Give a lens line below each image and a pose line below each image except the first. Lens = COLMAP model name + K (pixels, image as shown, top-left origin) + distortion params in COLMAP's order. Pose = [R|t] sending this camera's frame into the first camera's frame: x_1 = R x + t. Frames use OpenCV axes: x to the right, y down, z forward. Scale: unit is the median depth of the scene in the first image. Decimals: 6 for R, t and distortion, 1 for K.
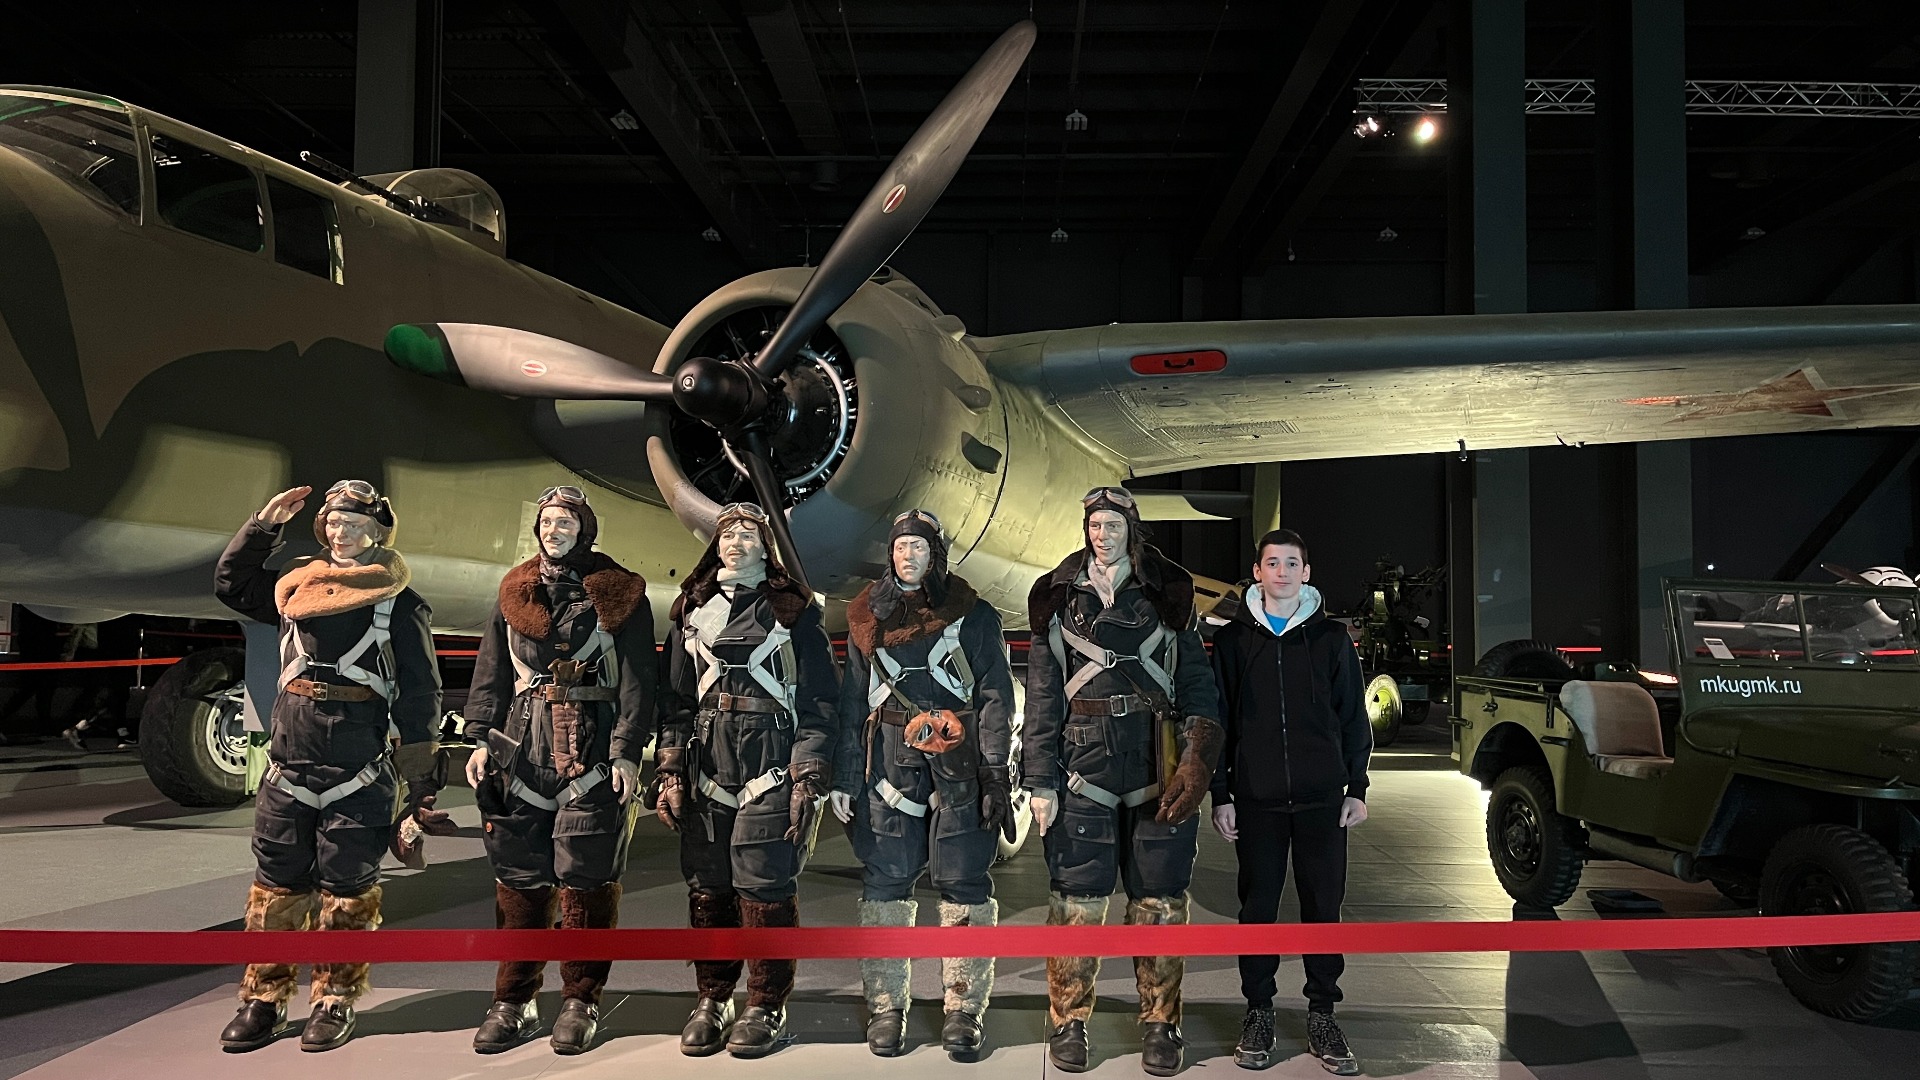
lens RADIAL K [[1460.2, 0, 957.4], [0, 1460.2, 497.0], [0, 0, 1]] dist [0.095443, -0.124372]
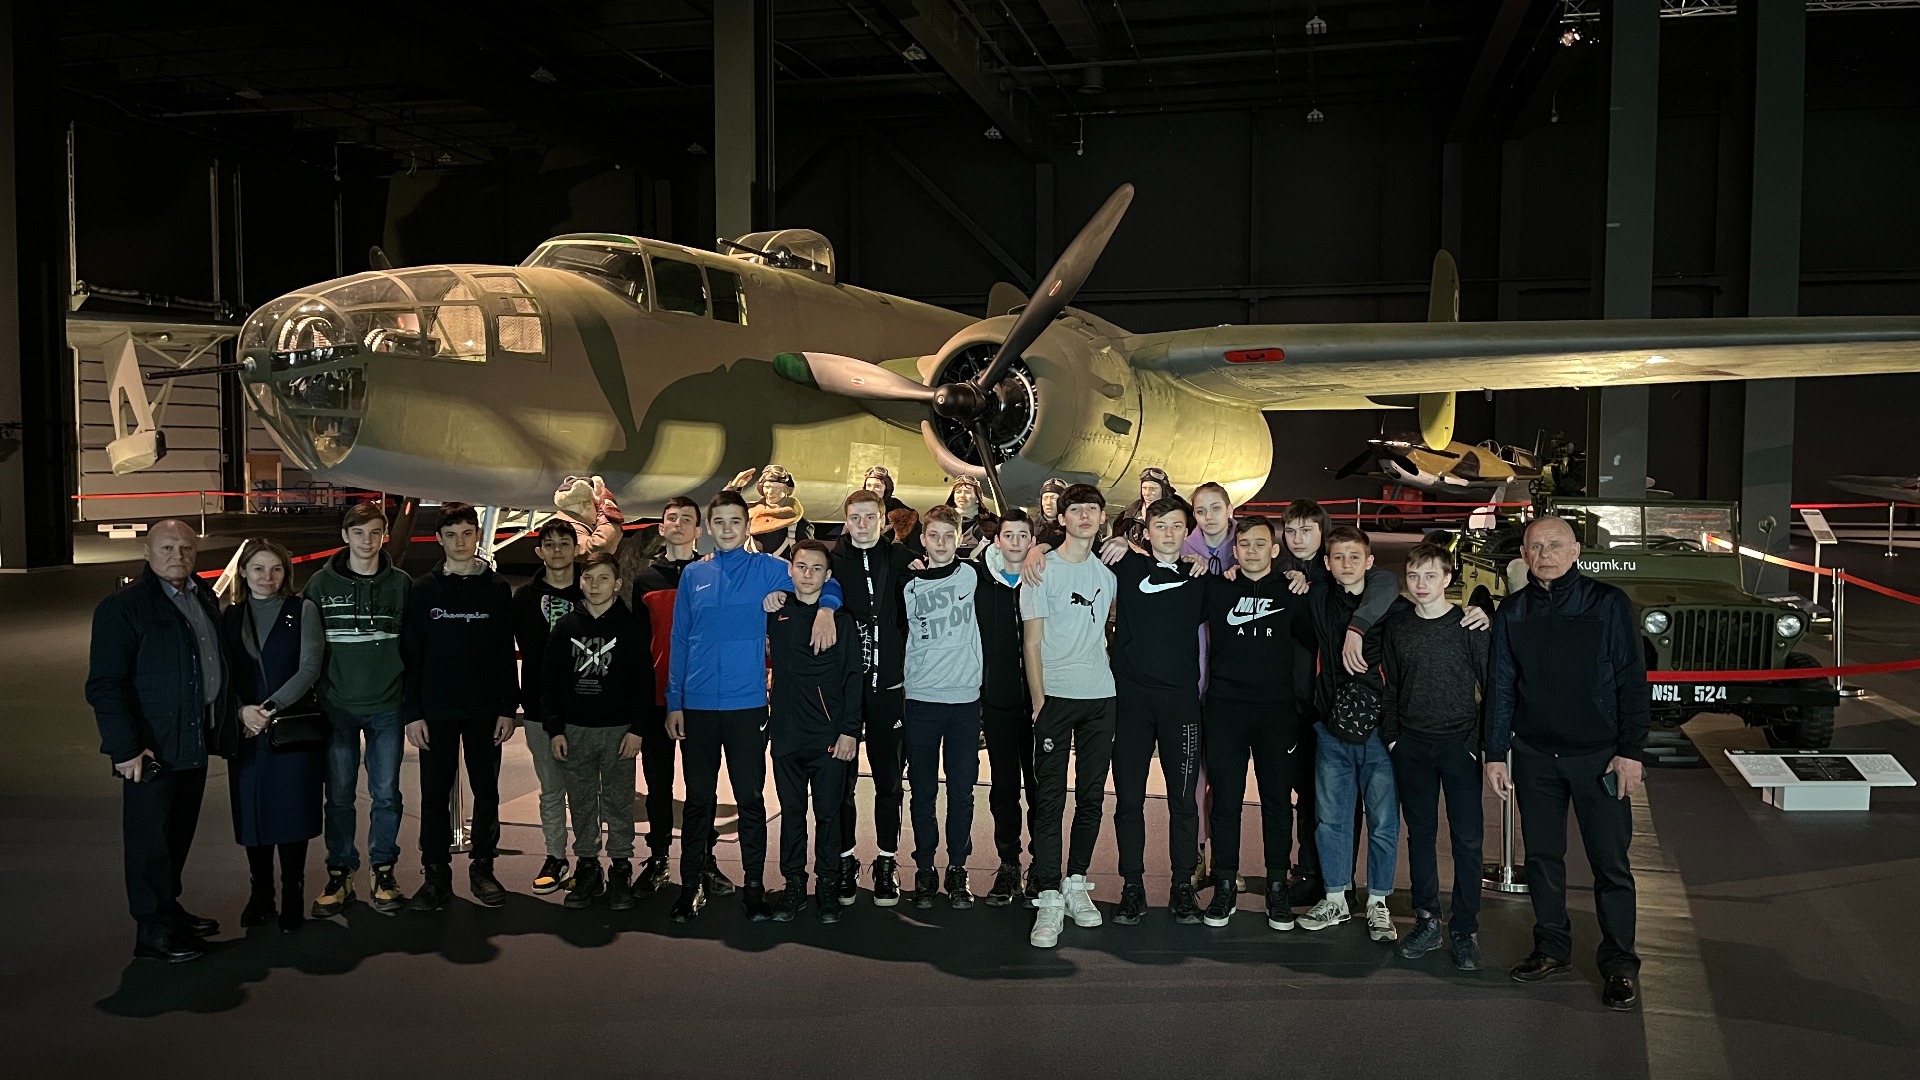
lens RADIAL K [[1460.2, 0, 957.4], [0, 1460.2, 497.0], [0, 0, 1]] dist [0.095443, -0.124372]
pose [[0.979059, -0.003632, -0.203544, 0.181871], [0.025519, 0.994144, 0.105012, -0.131483], [0.201971, -0.108007, 0.973418, -0.681812]]
